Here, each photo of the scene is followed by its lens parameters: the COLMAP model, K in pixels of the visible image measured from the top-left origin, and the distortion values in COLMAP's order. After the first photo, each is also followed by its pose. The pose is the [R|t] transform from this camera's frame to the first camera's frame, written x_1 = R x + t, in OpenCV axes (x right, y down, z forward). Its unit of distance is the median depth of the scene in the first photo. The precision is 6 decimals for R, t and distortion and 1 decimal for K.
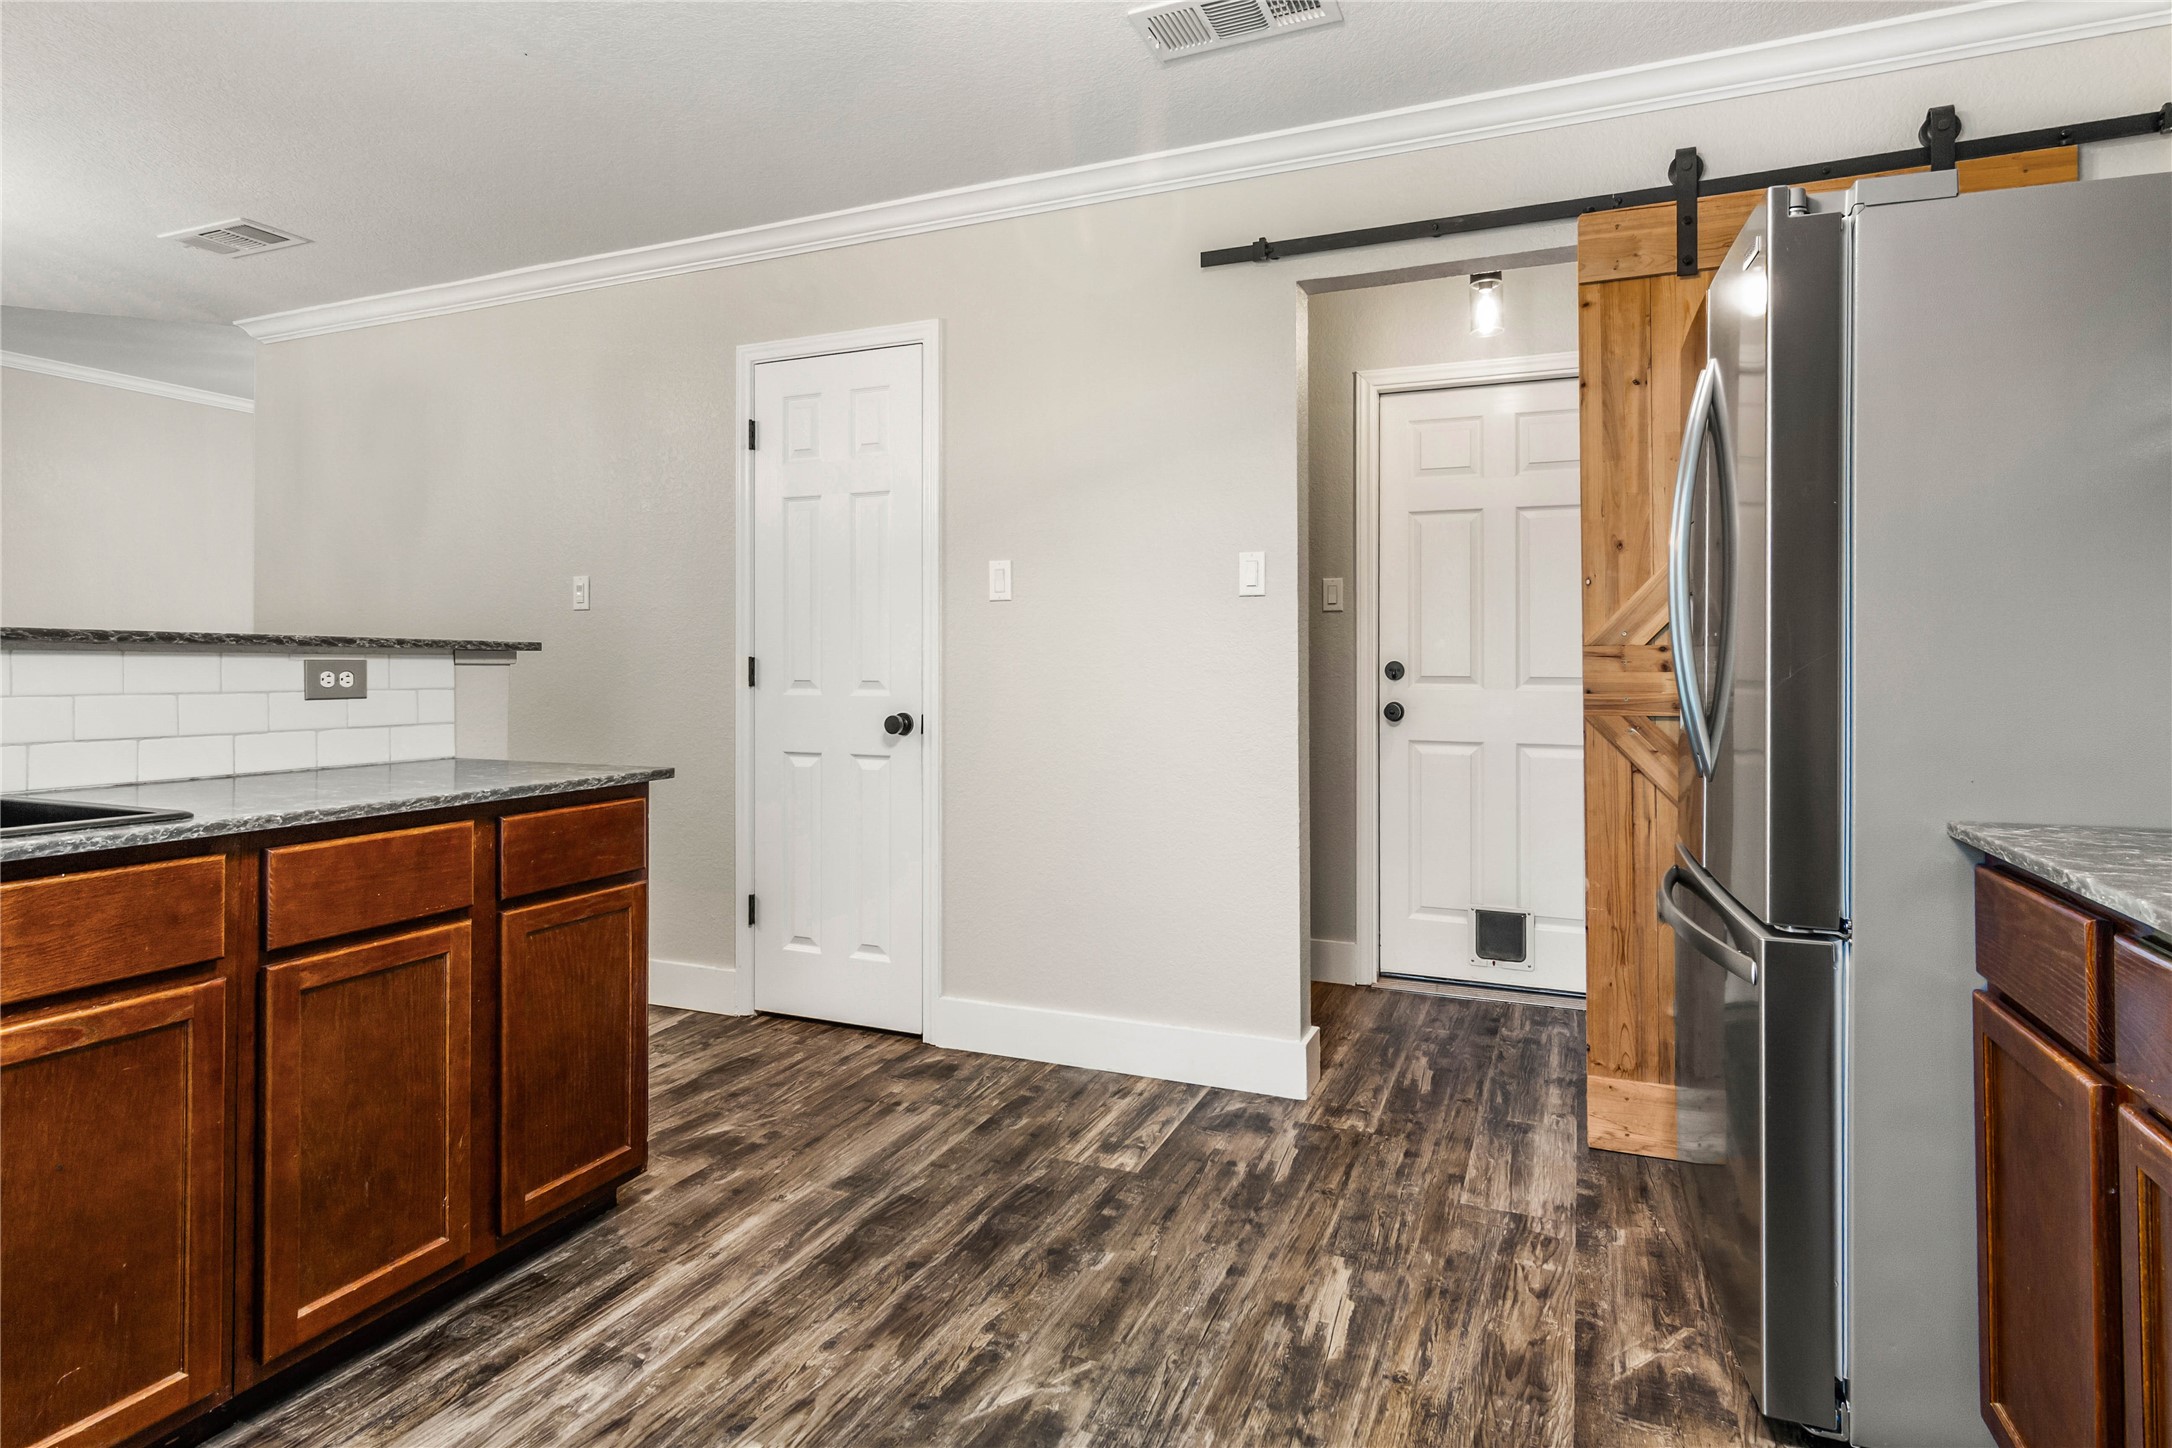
lens RADIAL K [[1139.9, 0, 1093.8], [0, 1139.9, 656.2], [0, 0, 1]] dist [0.002574, 0.001142]
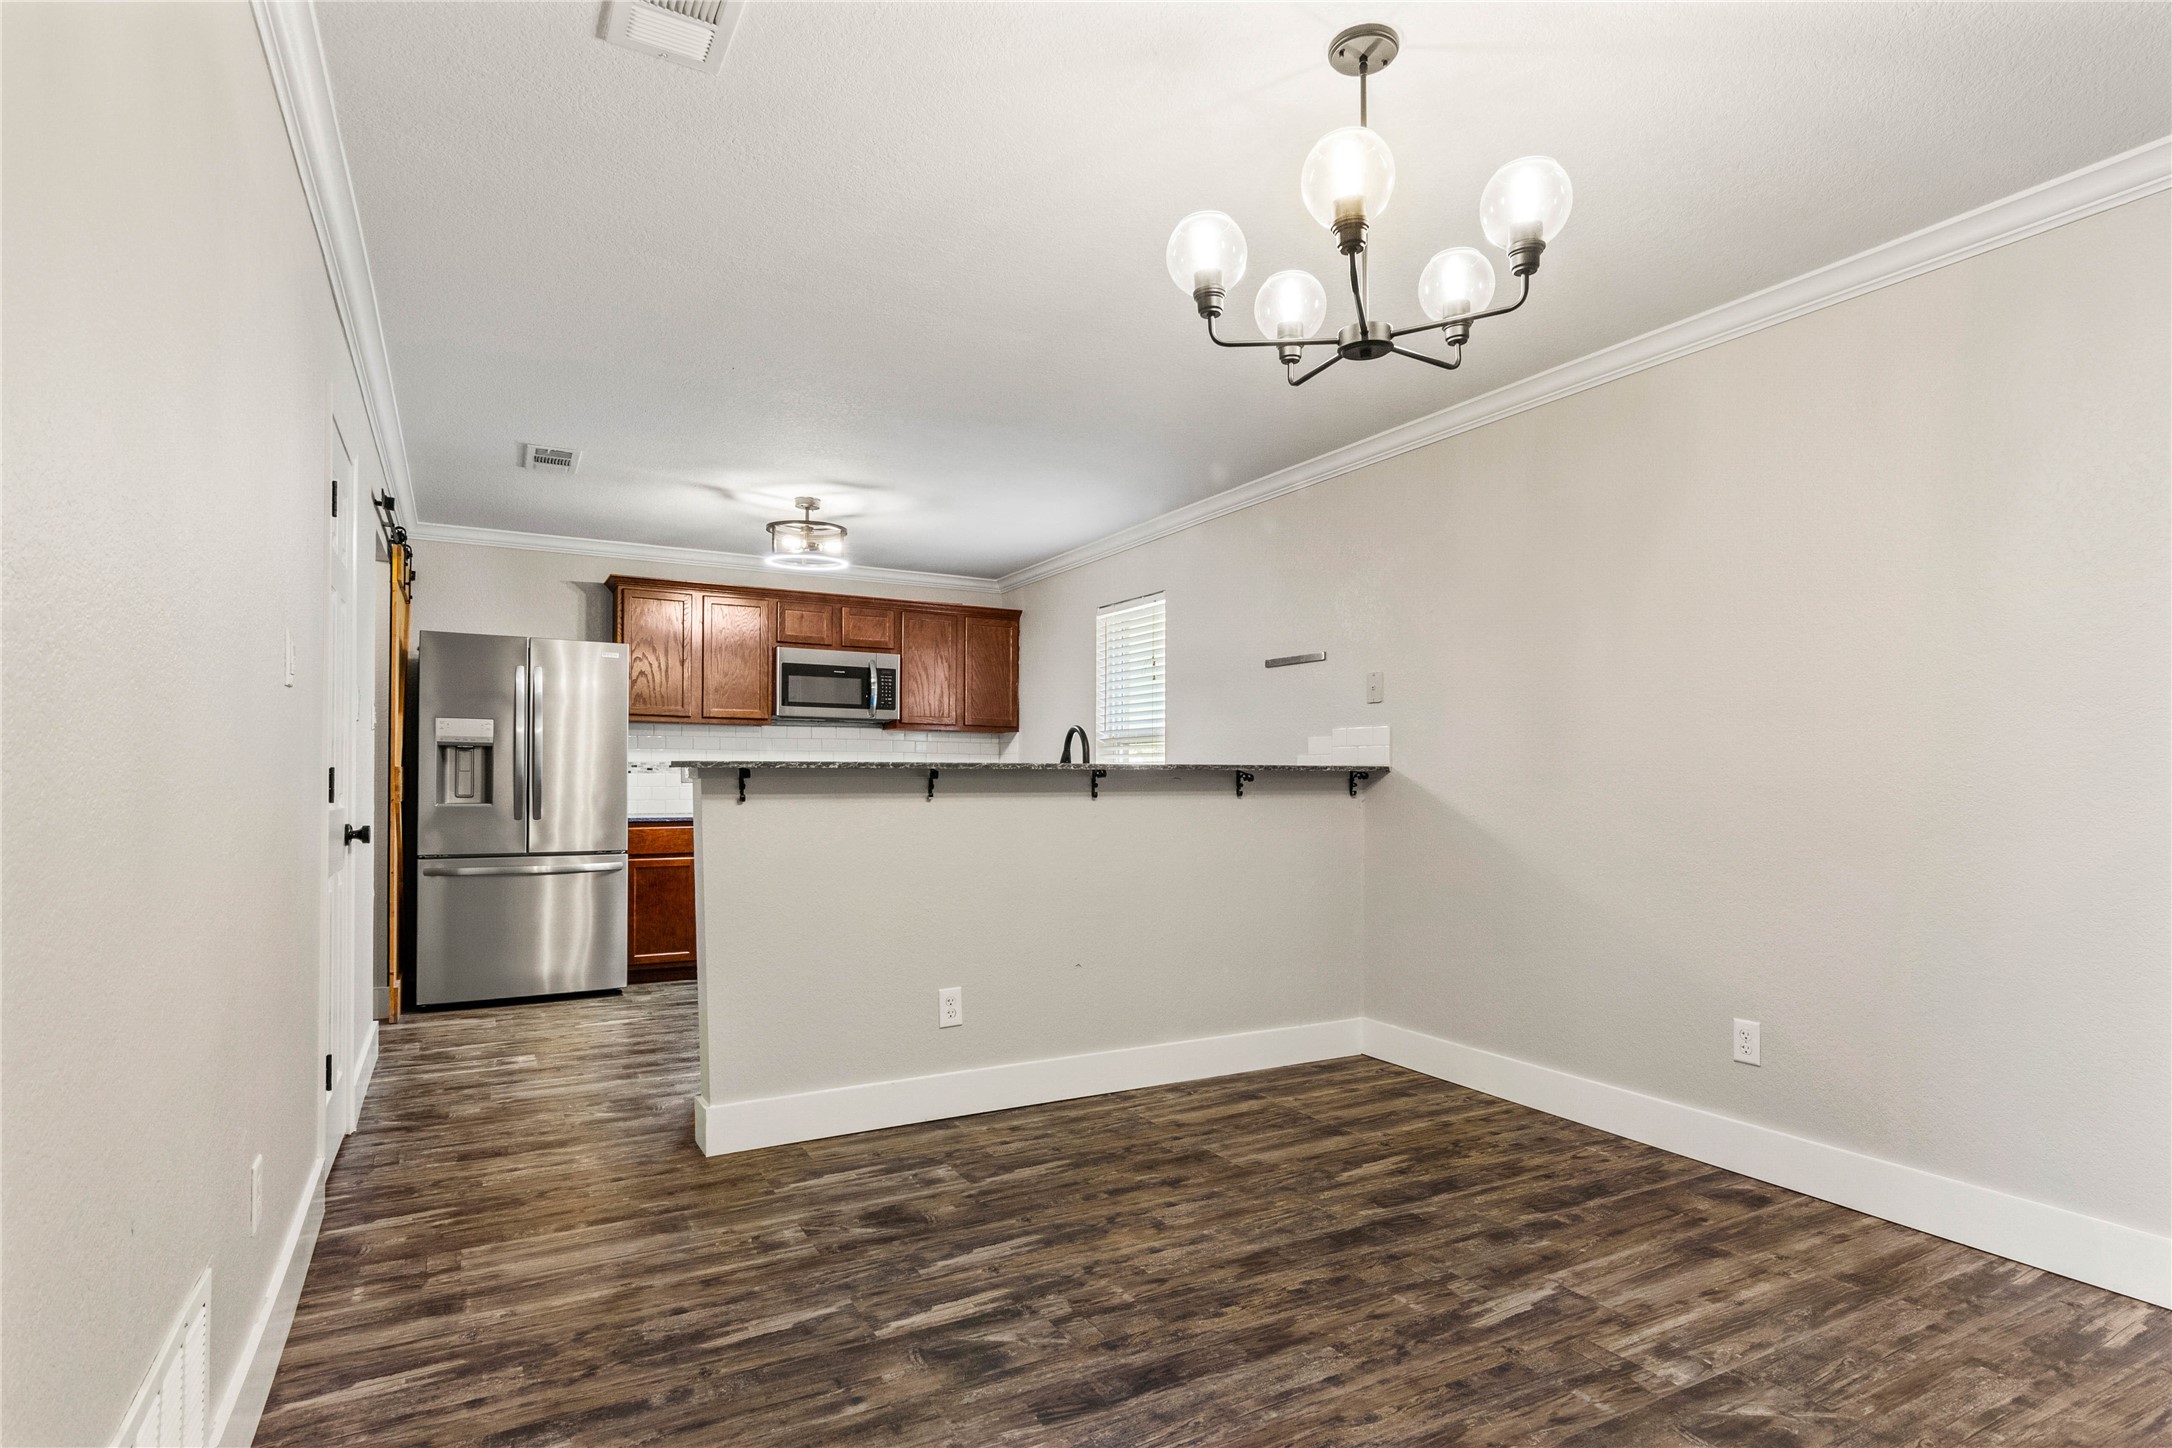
lens RADIAL K [[1130.3, 0, 1112.9], [0, 1130.3, 765.9], [0, 0, 1]] dist [0.000646, 0.001209]
pose [[-0.798168, 0.006292, 0.602402, -2.198818], [-0.006744, 0.999789, -0.019378, 0.017733], [-0.602397, -0.019529, -0.797958, 2.306512]]
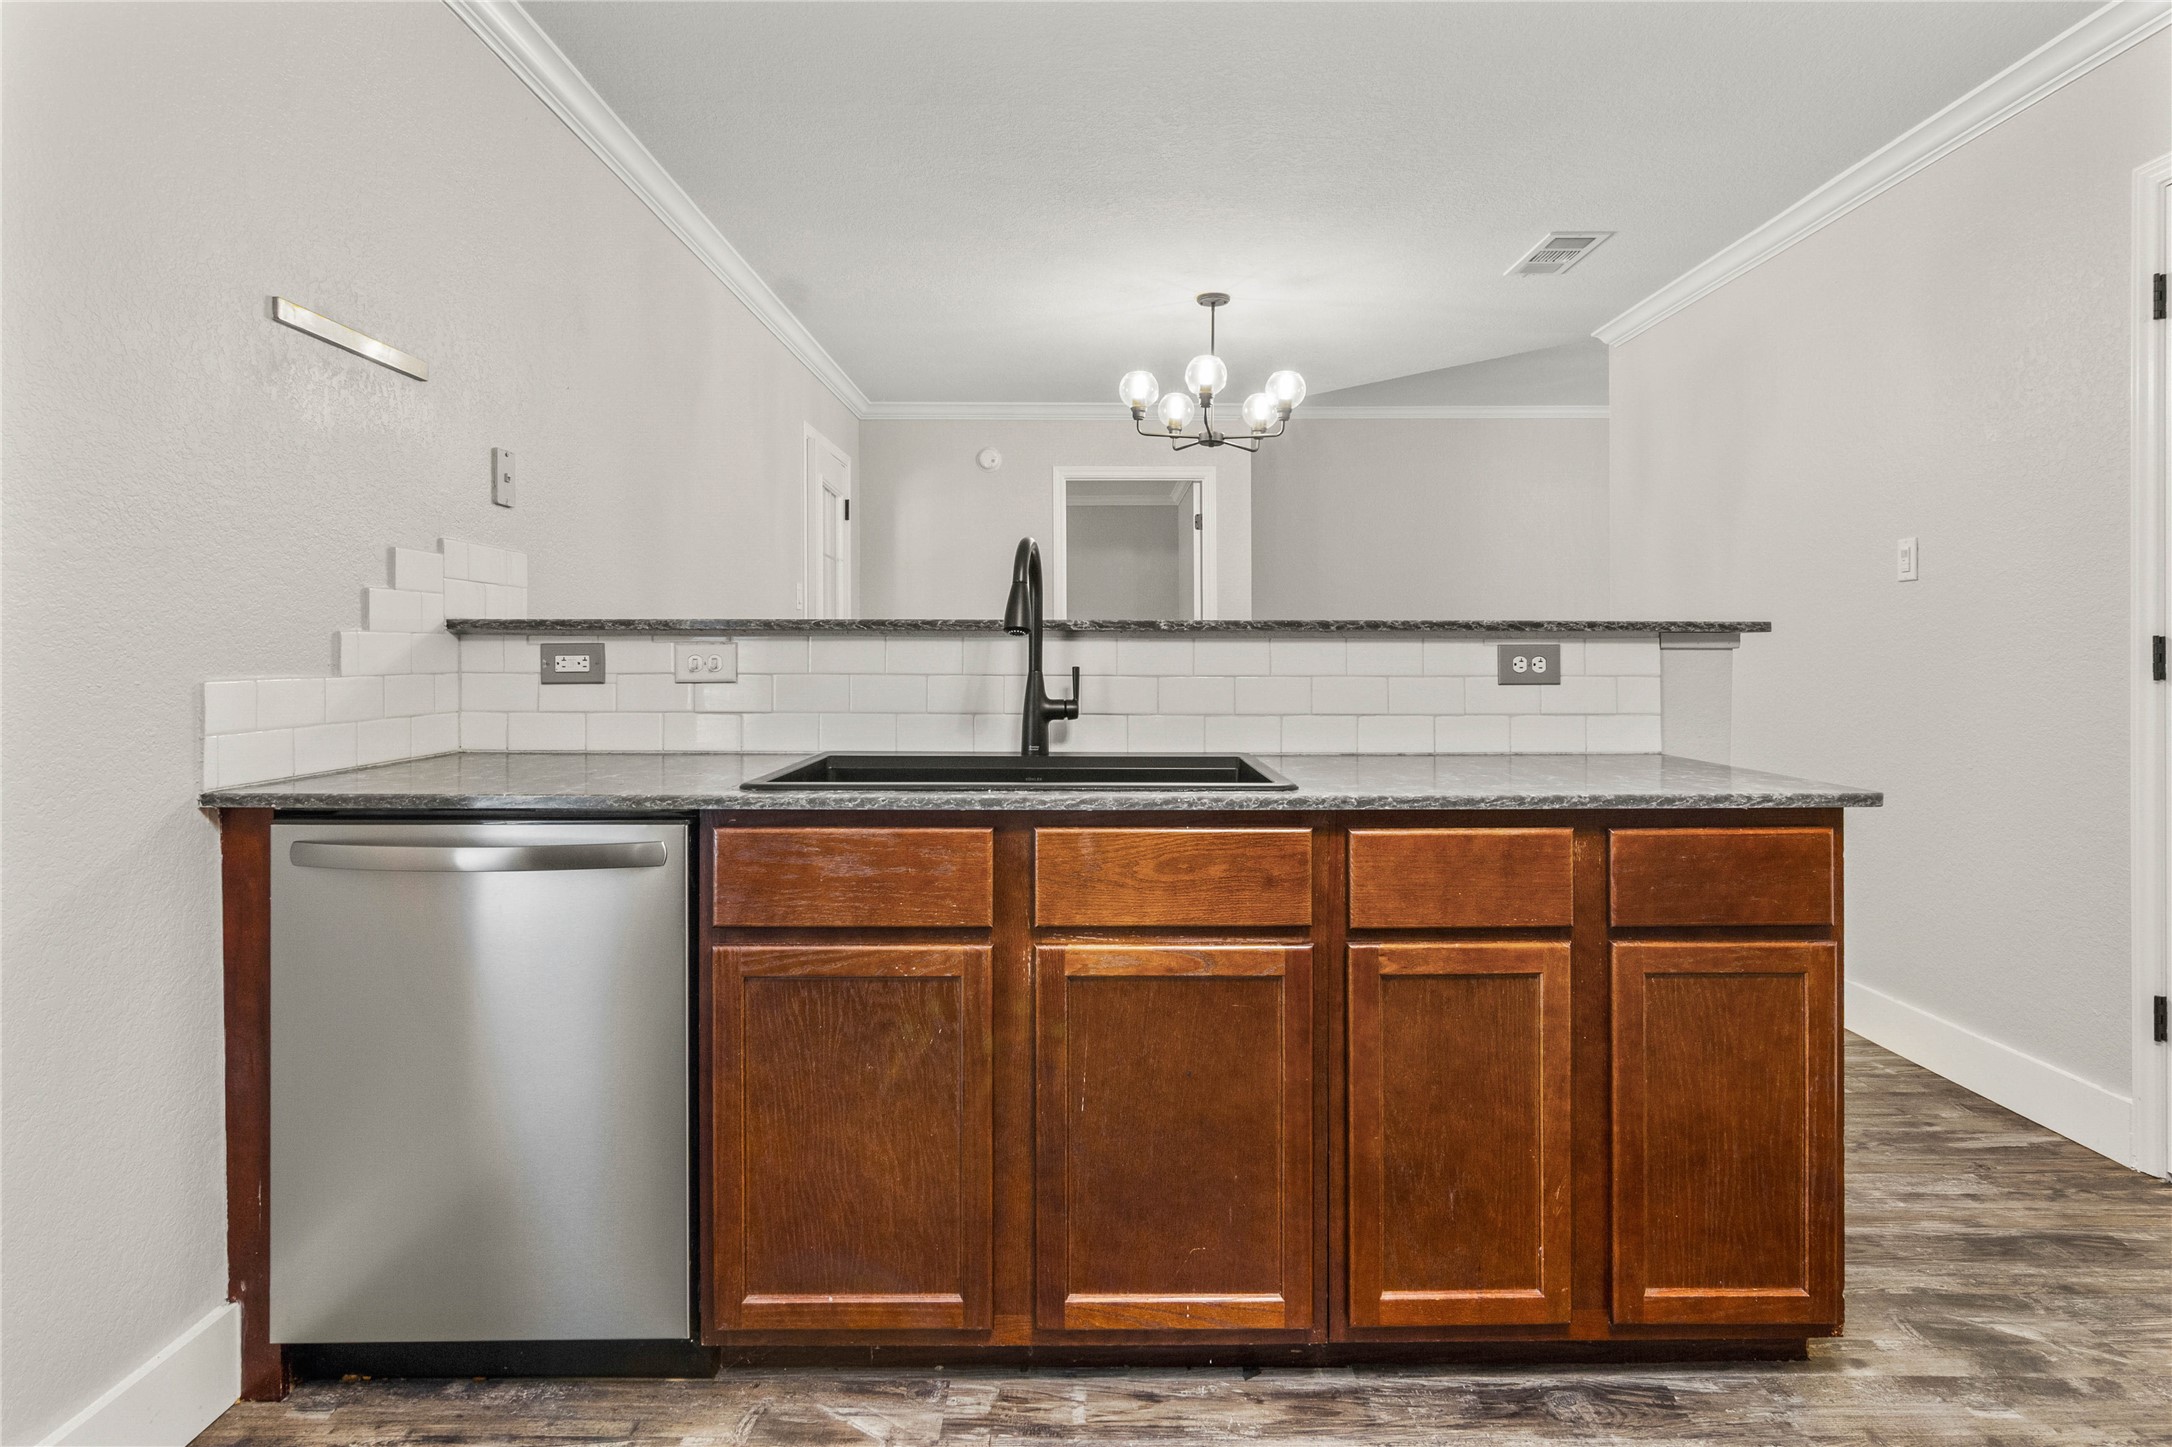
lens RADIAL K [[1128.7, 0, 1102.0], [0, 1128.7, 658.9], [0, 0, 1]] dist [-0.002697, 0.003045]
pose [[0.401270, 0.003507, -0.915953, 0.091088], [0.009664, 0.999921, 0.008062, 0.004701], [0.915909, -0.012087, 0.401205, 0.313476]]
